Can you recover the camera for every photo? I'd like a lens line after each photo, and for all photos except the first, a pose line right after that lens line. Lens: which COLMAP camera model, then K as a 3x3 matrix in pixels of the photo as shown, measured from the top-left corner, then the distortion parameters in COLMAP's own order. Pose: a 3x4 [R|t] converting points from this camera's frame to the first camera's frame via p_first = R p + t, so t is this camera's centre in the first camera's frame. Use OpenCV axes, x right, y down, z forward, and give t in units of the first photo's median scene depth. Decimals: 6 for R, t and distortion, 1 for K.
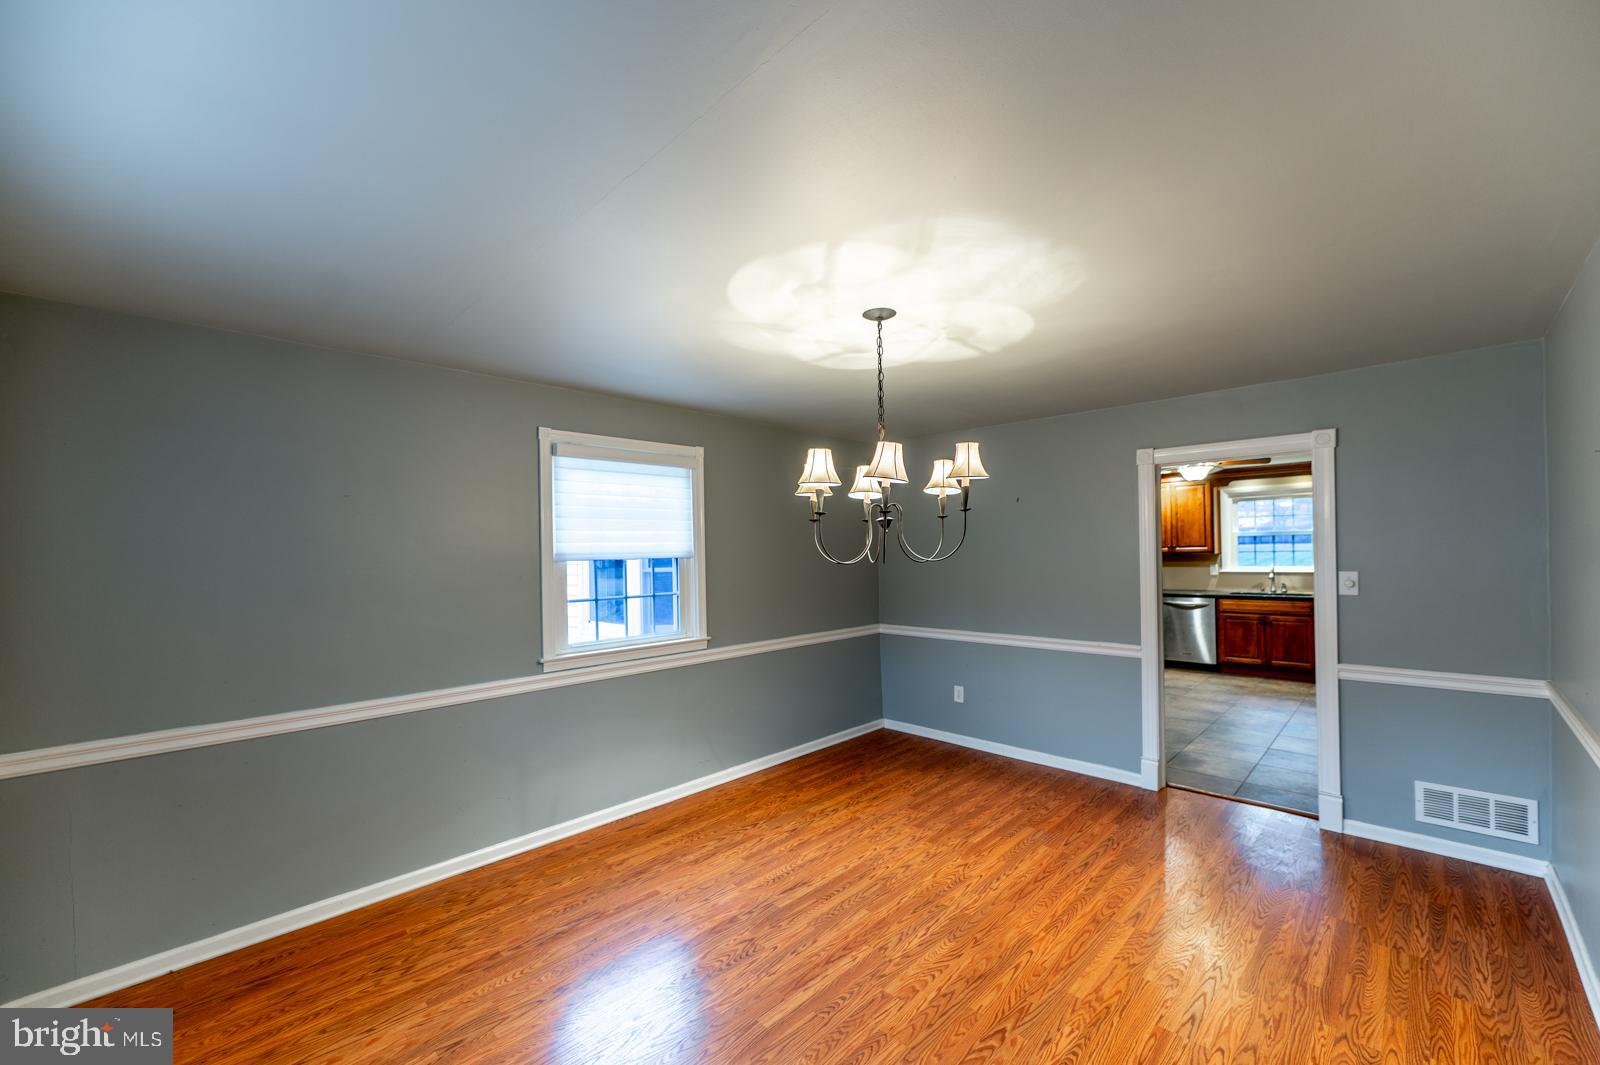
lens RADIAL K [[625.8, 0, 811.5], [0, 625.8, 548.0], [0, 0, 1]] dist [-0.006571, -0.000738]
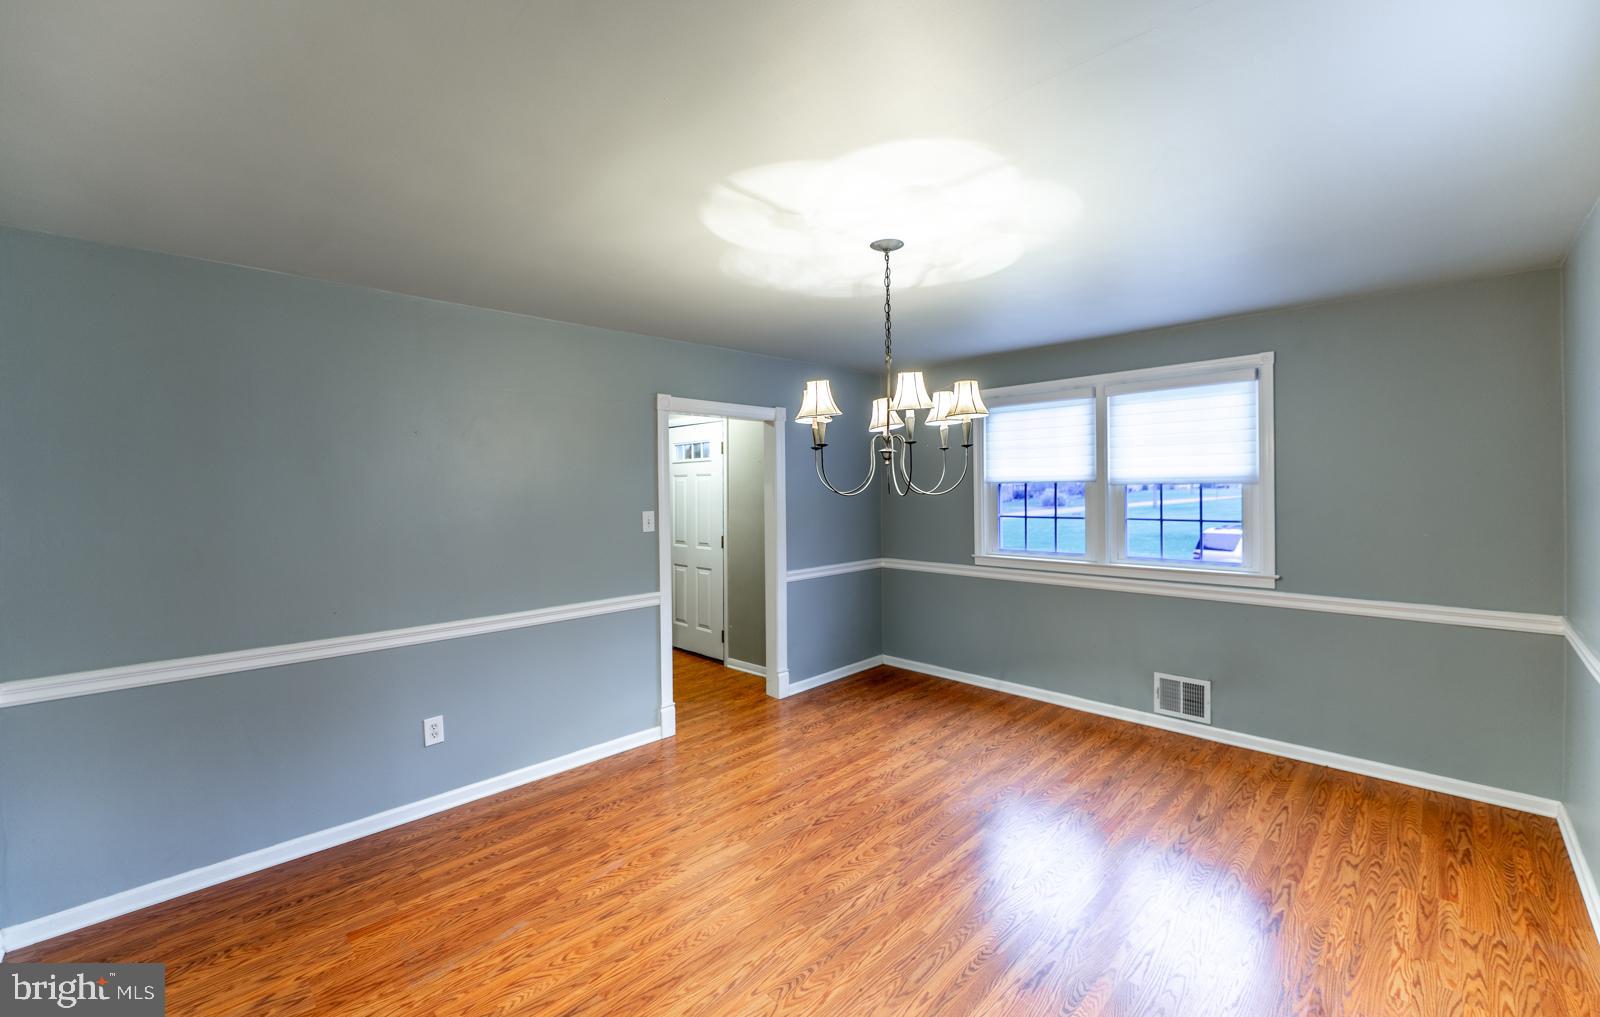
lens RADIAL K [[643.0, 0, 801.8], [0, 643.0, 493.1], [0, 0, 1]] dist [-0.007964, -0.000276]
pose [[-0.999389, 0.031125, 0.015924, 0.213333], [0.031124, 0.999515, -0.000325, 0.015085], [-0.015926, 0.000171, -0.999873, 1.803435]]
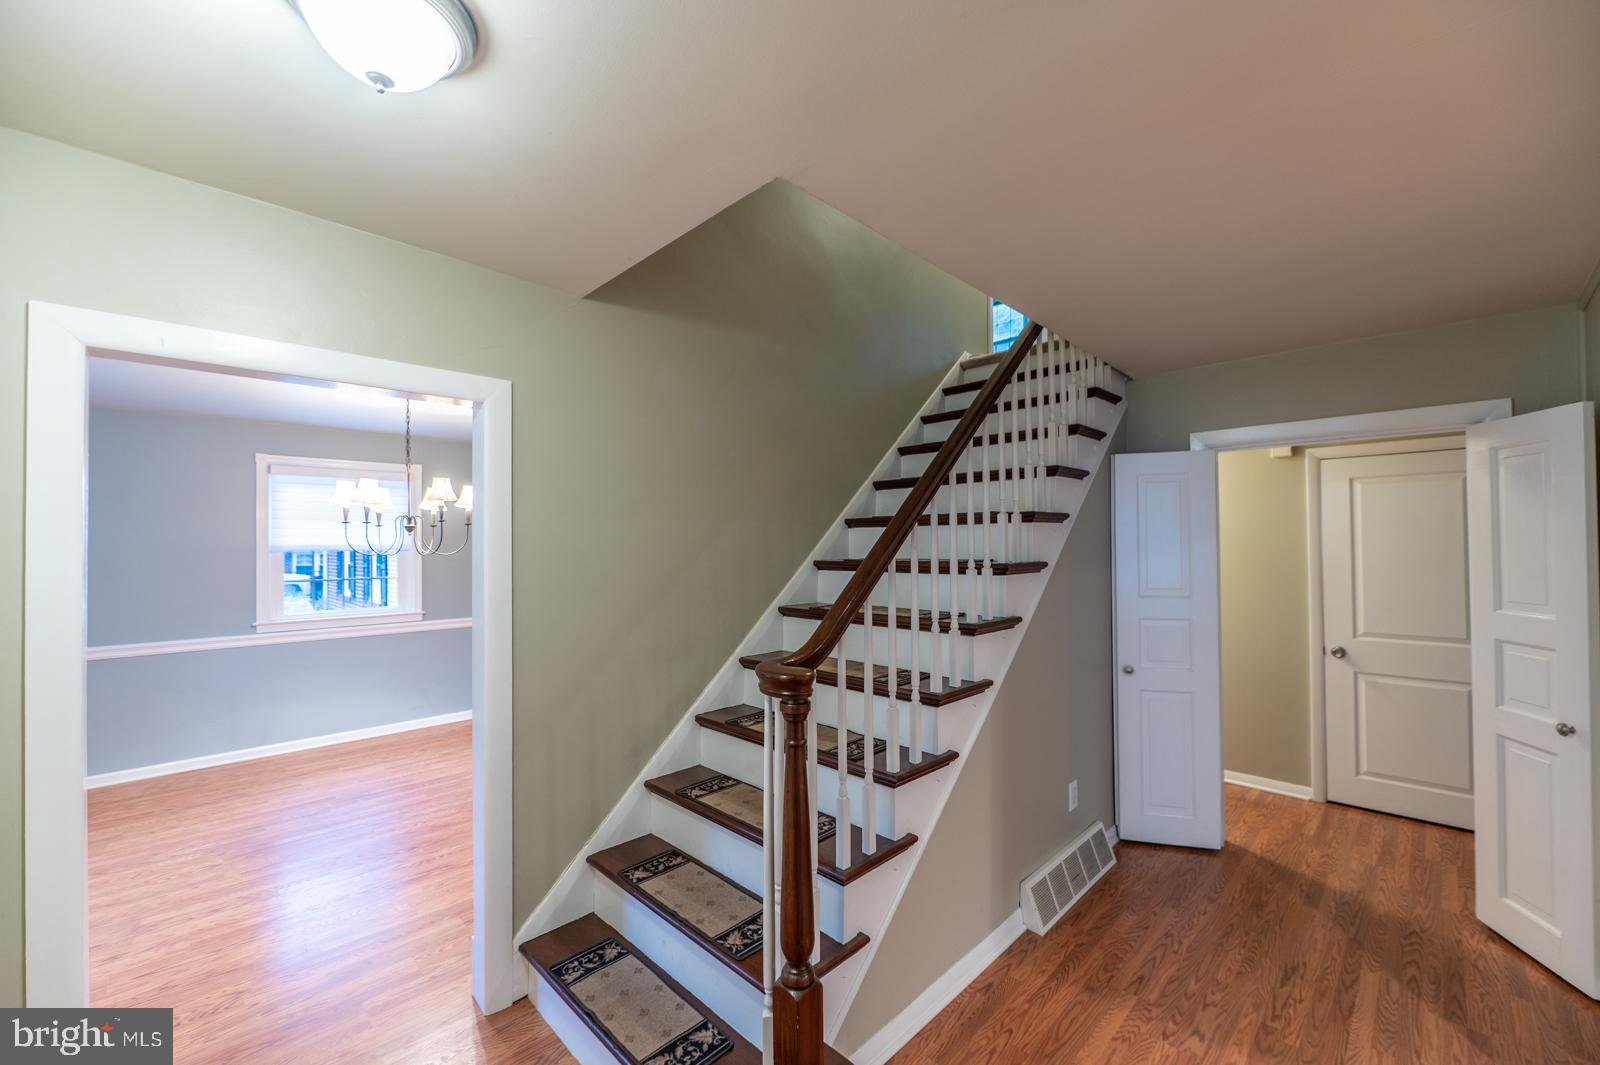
lens RADIAL K [[625.8, 0, 811.0], [0, 625.8, 541.0], [0, 0, 1]] dist [-0.006571, -0.000738]
pose [[0.999891, 0.014772, 0.000267, 0.967408], [-0.014773, 0.999883, 0.004063, -0.031556], [-0.000207, -0.004066, 0.999992, -0.446156]]
